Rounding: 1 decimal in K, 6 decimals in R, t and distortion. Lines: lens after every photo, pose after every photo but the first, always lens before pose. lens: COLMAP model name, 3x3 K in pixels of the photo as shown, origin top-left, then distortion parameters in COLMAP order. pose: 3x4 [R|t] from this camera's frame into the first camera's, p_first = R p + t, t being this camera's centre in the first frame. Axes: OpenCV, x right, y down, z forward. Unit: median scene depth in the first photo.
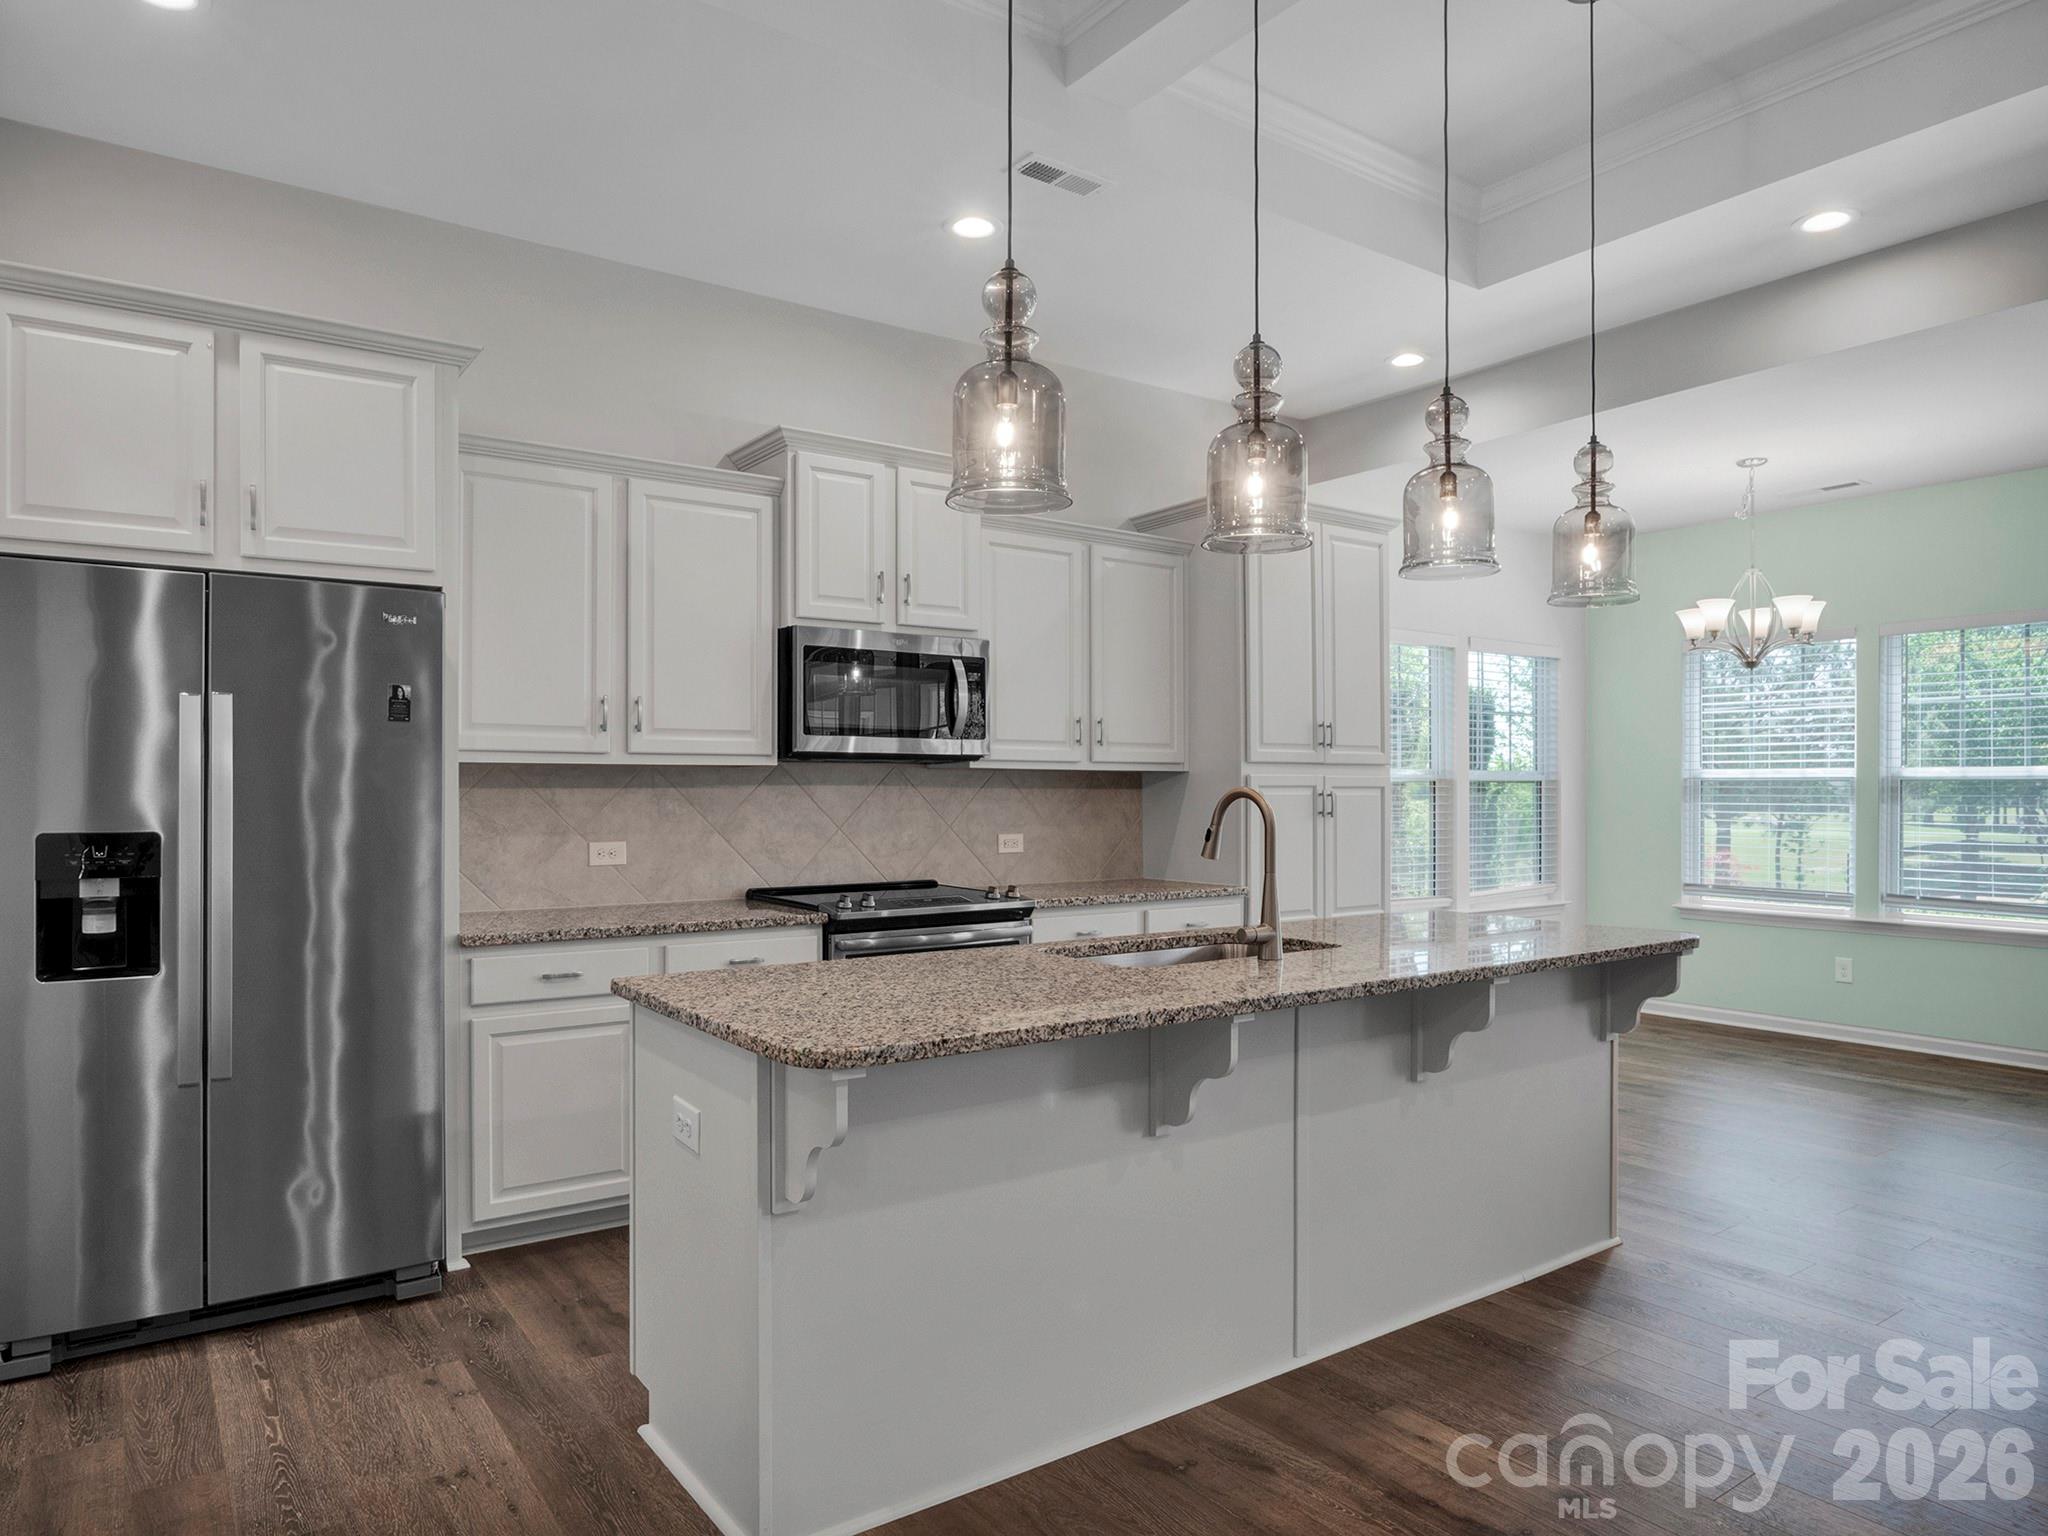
lens RADIAL K [[1296.0, 0, 1040.2], [0, 1296.0, 796.6], [0, 0, 1]] dist [-0.029060, 0.008668]
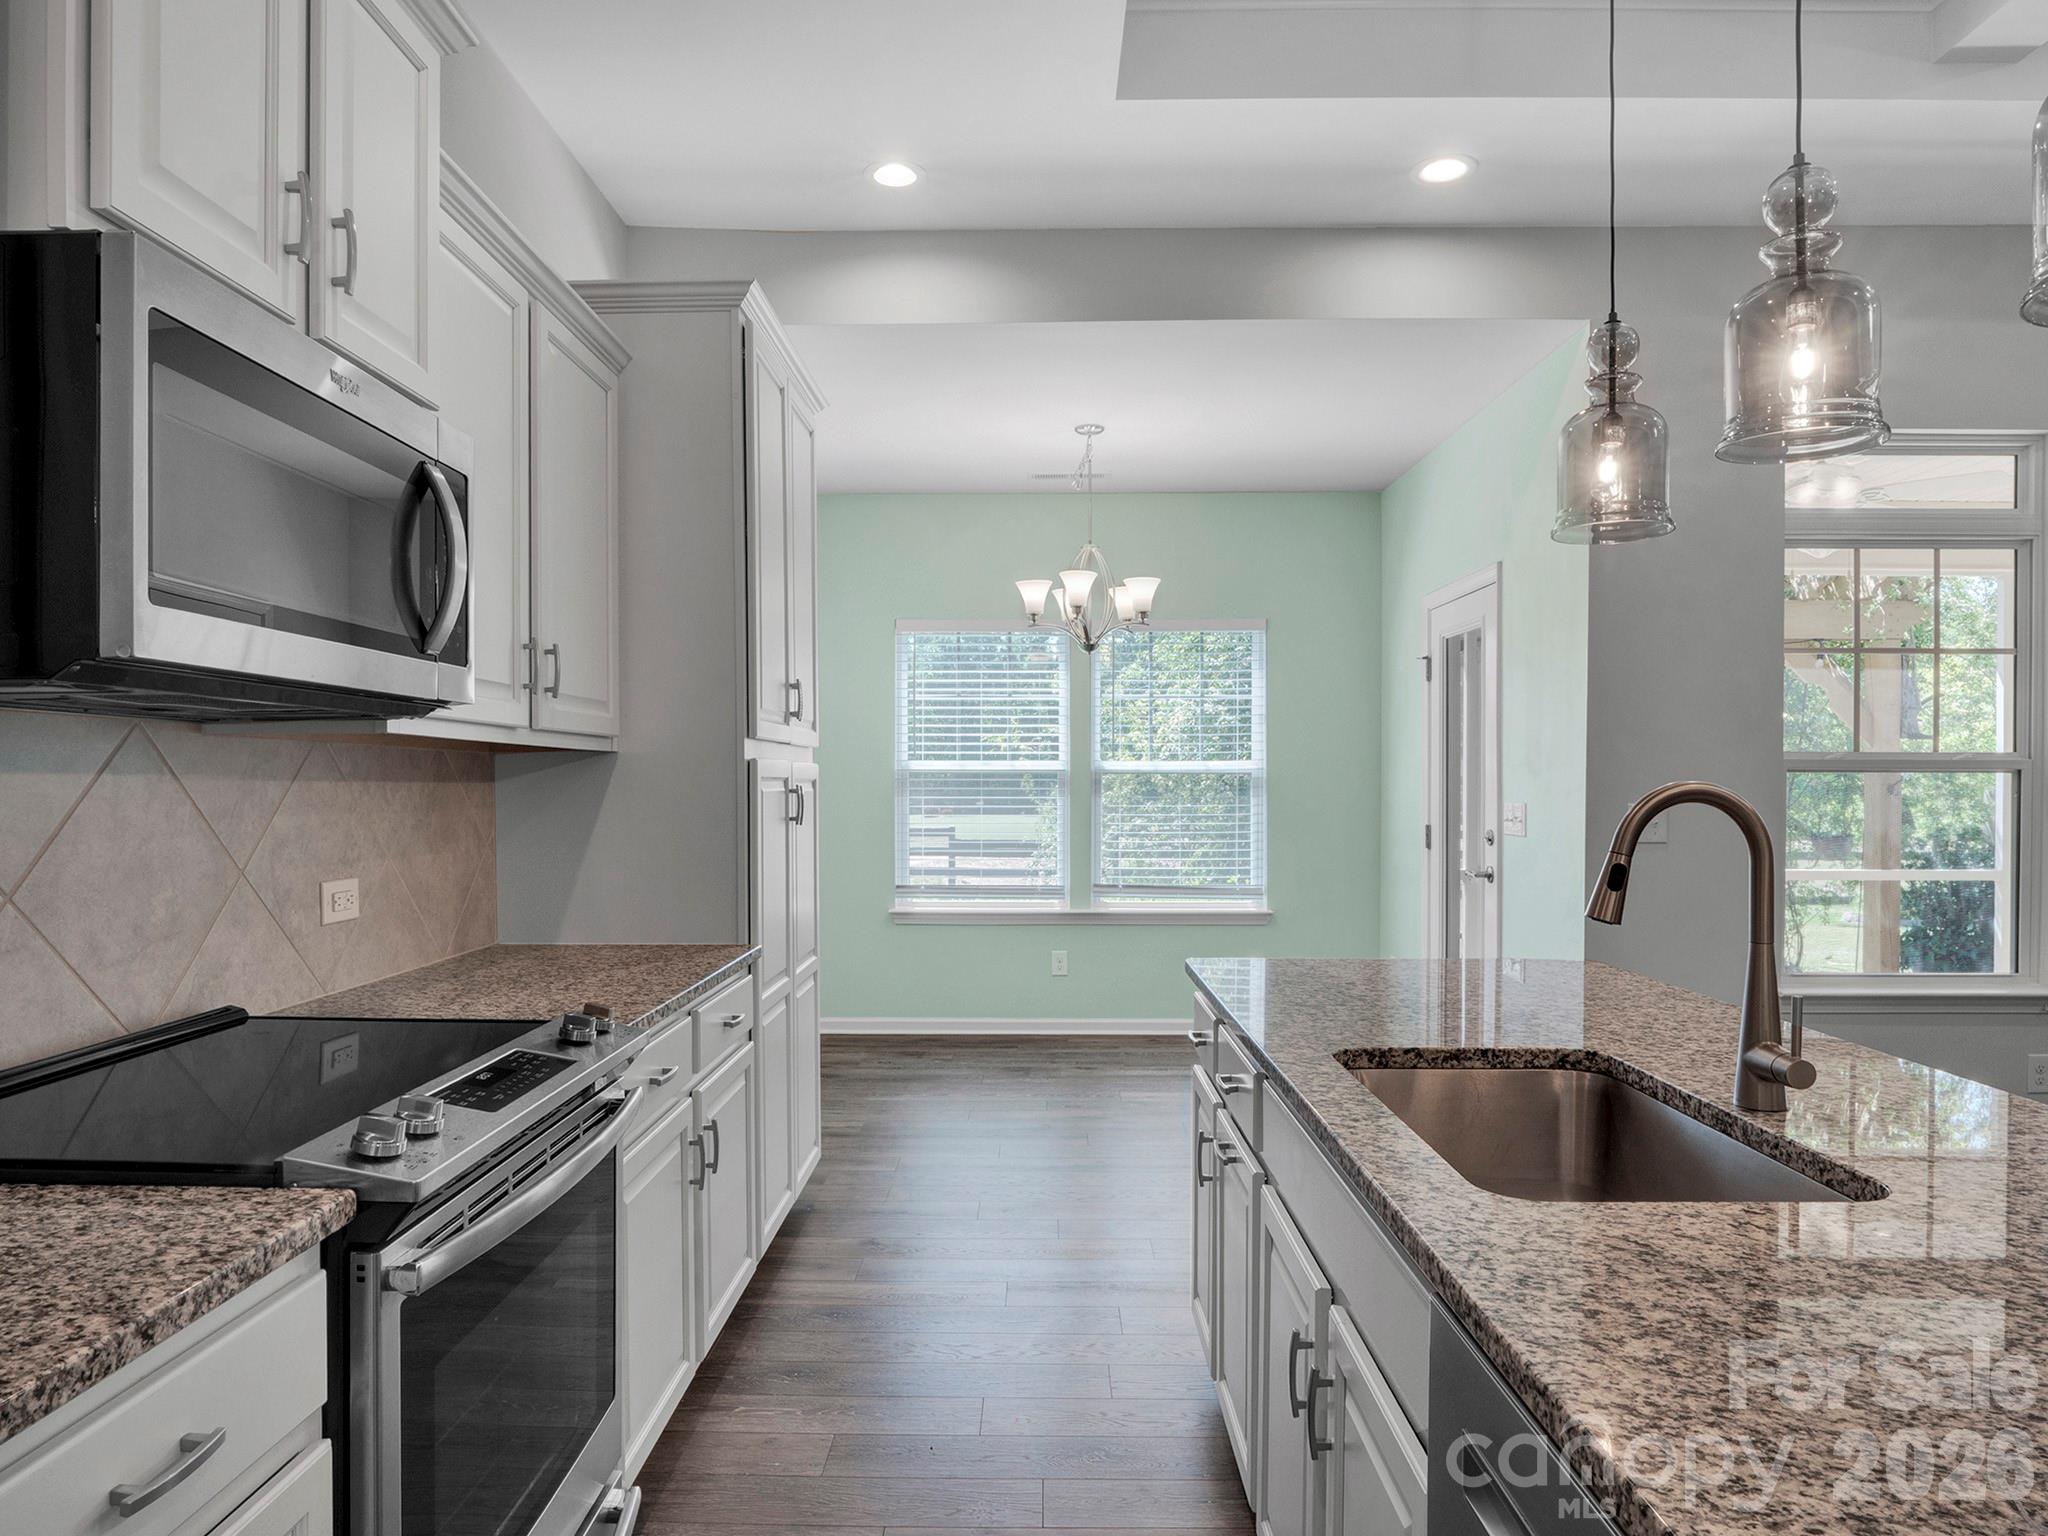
lens RADIAL K [[1296.0, 0, 1026.9], [0, 1296.0, 784.4], [0, 0, 1]] dist [-0.029060, 0.008668]
pose [[0.590001, -0.002316, 0.807399, -0.290329], [0.005988, 0.999981, -0.001507, -0.003477], [-0.807380, 0.005724, 0.590004, 0.628146]]
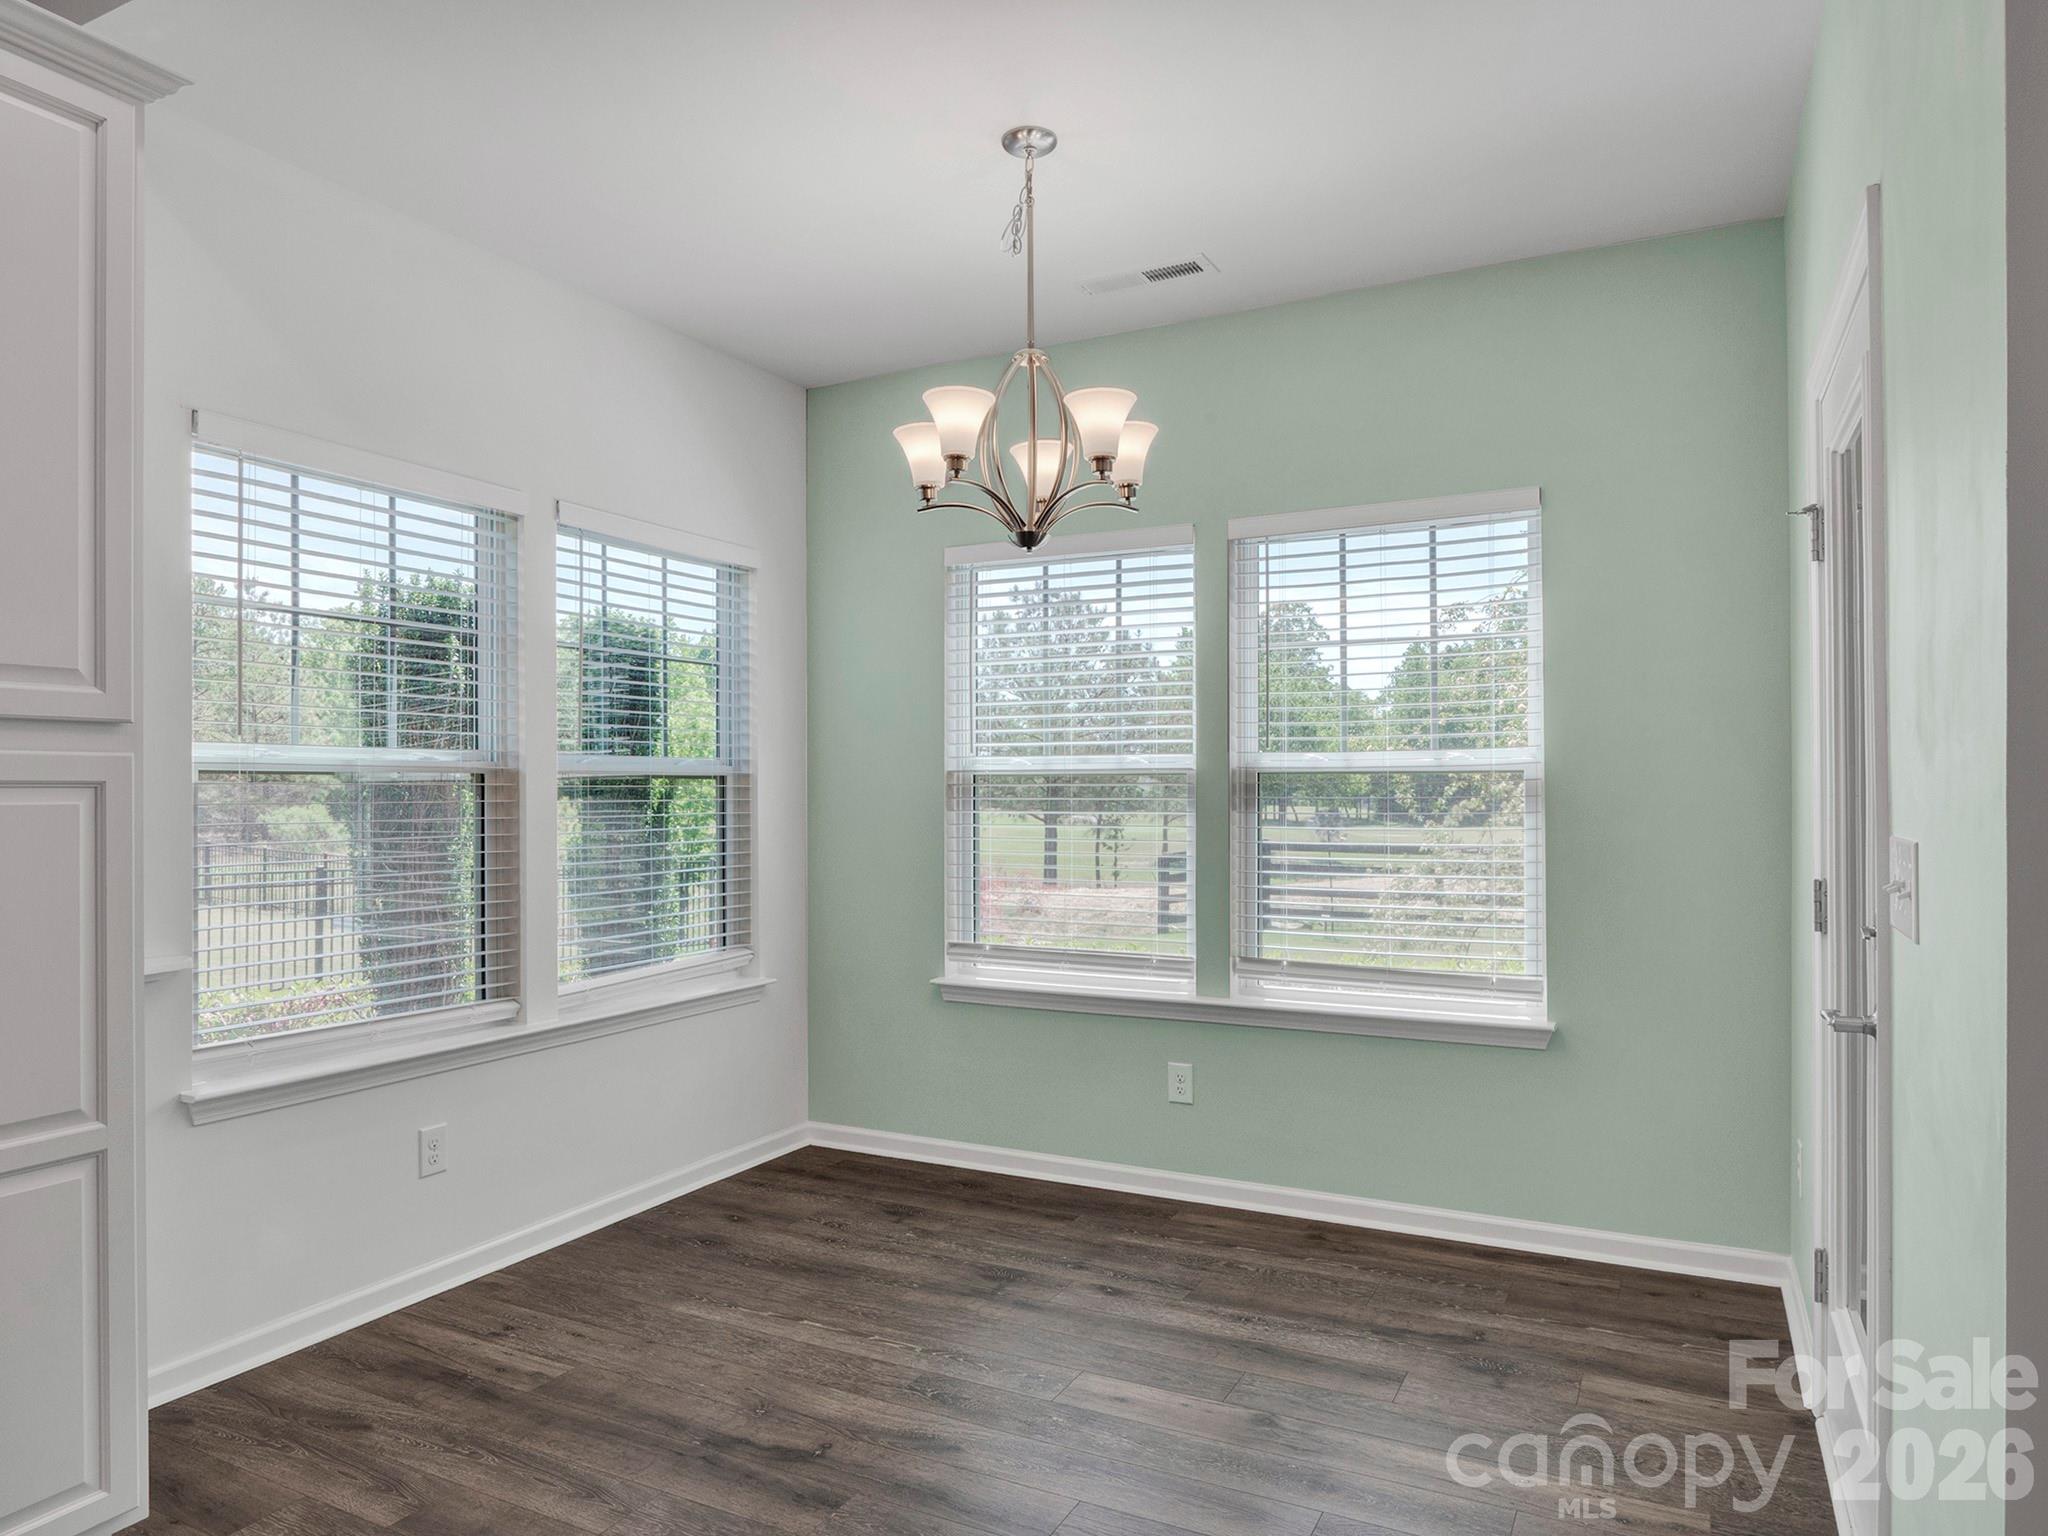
lens RADIAL K [[1296.0, 0, 1064.3], [0, 1296.0, 783.2], [0, 0, 1]] dist [-0.029060, 0.008668]
pose [[0.879979, 0.000662, 0.475012, 0.420428], [0.005110, 0.999928, -0.010860, -0.002475], [-0.474985, 0.011984, 0.879912, 0.709942]]
